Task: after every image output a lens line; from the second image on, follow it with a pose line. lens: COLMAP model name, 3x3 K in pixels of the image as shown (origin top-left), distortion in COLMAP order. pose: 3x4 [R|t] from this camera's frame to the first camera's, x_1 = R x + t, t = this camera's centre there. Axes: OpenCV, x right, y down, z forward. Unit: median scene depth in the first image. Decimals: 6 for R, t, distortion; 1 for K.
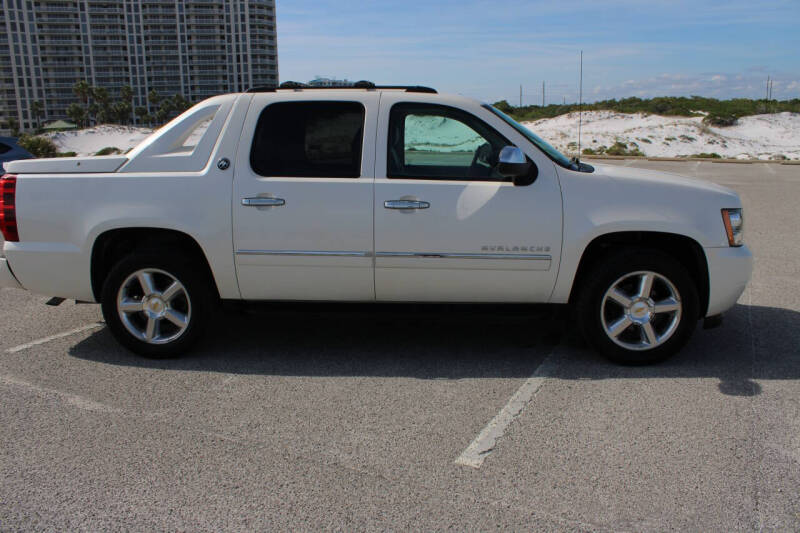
lens RADIAL K [[664.0, 0, 398.0], [0, 664.0, 265.0], [0, 0, 1]] dist [-0.159876, 0.137444]
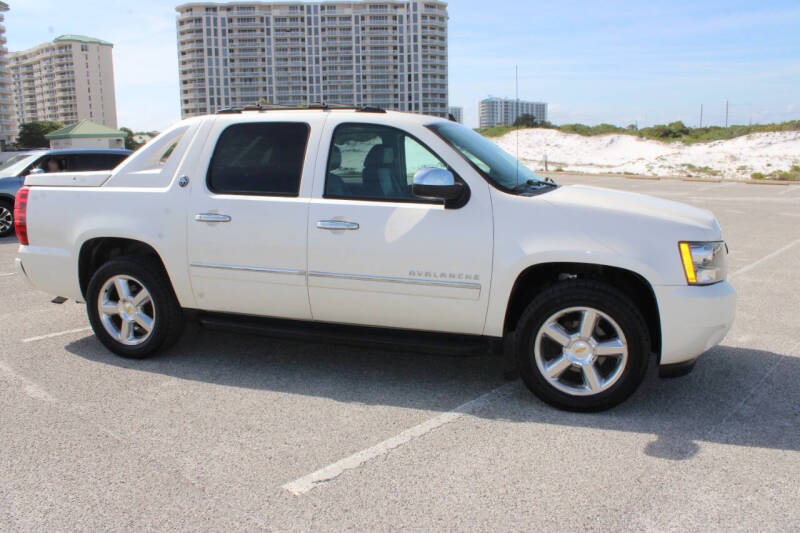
lens RADIAL K [[664.0, 0, 398.5], [0, 664.0, 265.7], [0, 0, 1]] dist [-0.159876, 0.137444]
pose [[0.967354, 0.049135, -0.248618, 0.329649], [-0.055708, 0.998257, -0.019468, -0.014808], [0.247229, 0.032682, 0.968406, 0.056188]]
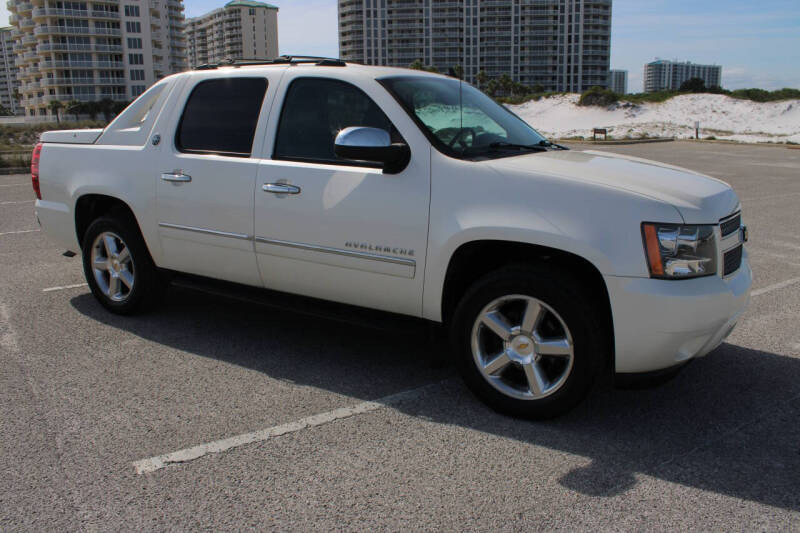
lens RADIAL K [[664.0, 0, 399.9], [0, 664.0, 264.9], [0, 0, 1]] dist [-0.159876, 0.137444]
pose [[0.881927, 0.116073, -0.456871, 0.554452], [-0.103641, 0.993240, 0.052279, -0.047304], [0.459851, 0.001244, 0.887995, 0.242465]]
